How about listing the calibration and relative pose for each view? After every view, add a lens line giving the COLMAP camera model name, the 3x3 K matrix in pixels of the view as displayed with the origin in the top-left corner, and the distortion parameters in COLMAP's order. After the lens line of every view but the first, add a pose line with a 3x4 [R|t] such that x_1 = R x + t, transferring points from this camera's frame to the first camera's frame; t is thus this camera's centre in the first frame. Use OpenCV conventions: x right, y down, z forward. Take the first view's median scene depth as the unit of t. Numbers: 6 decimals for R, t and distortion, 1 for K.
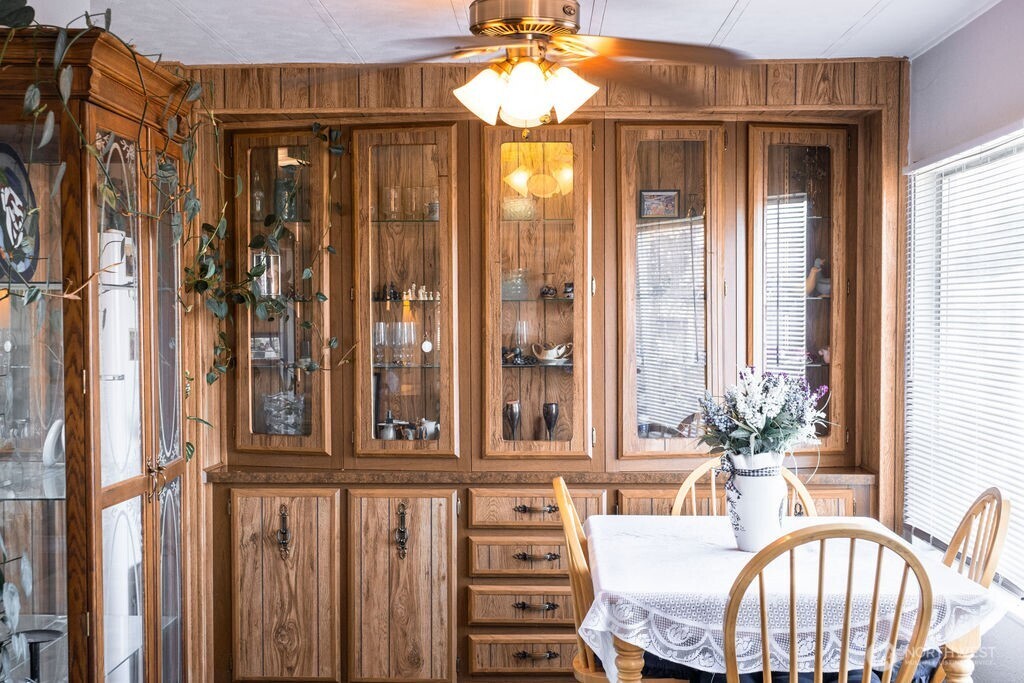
lens RADIAL K [[1307.1, 0, 511.1], [0, 1307.1, 371.6], [0, 0, 1]] dist [0.015164, -0.011835]
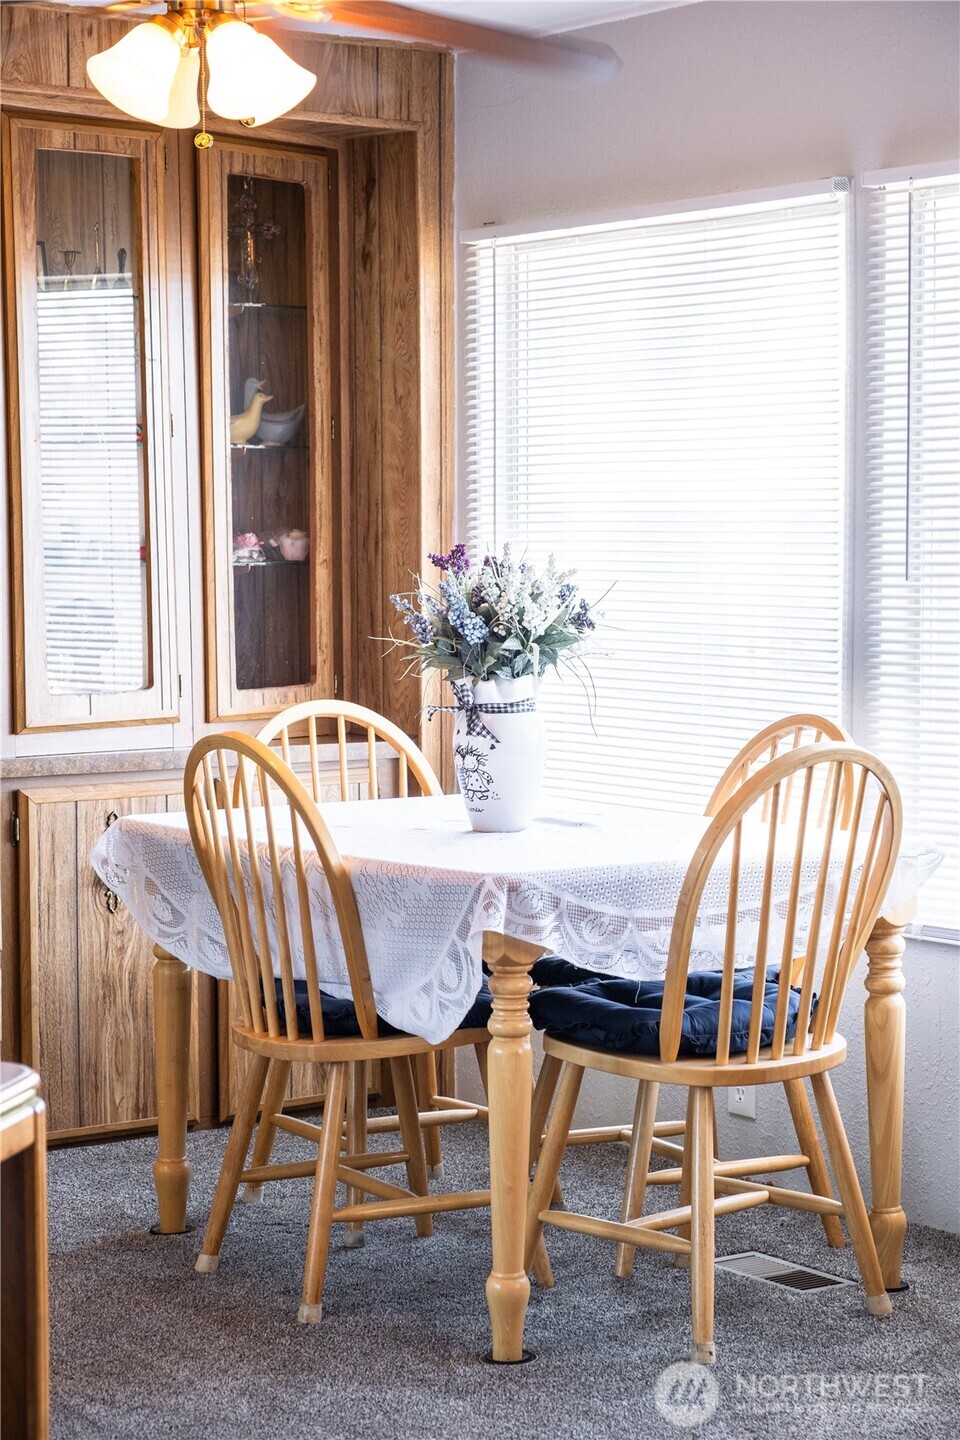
lens RADIAL K [[2947.6, 0, 481.9], [0, 2947.6, 772.4], [0, 0, 1]] dist [0.057125, -0.285469]
pose [[0.797127, -0.046145, 0.602046, -0.521378], [0.023334, 0.998685, 0.045651, 0.032301], [-0.603360, -0.022342, 0.797156, -0.103521]]
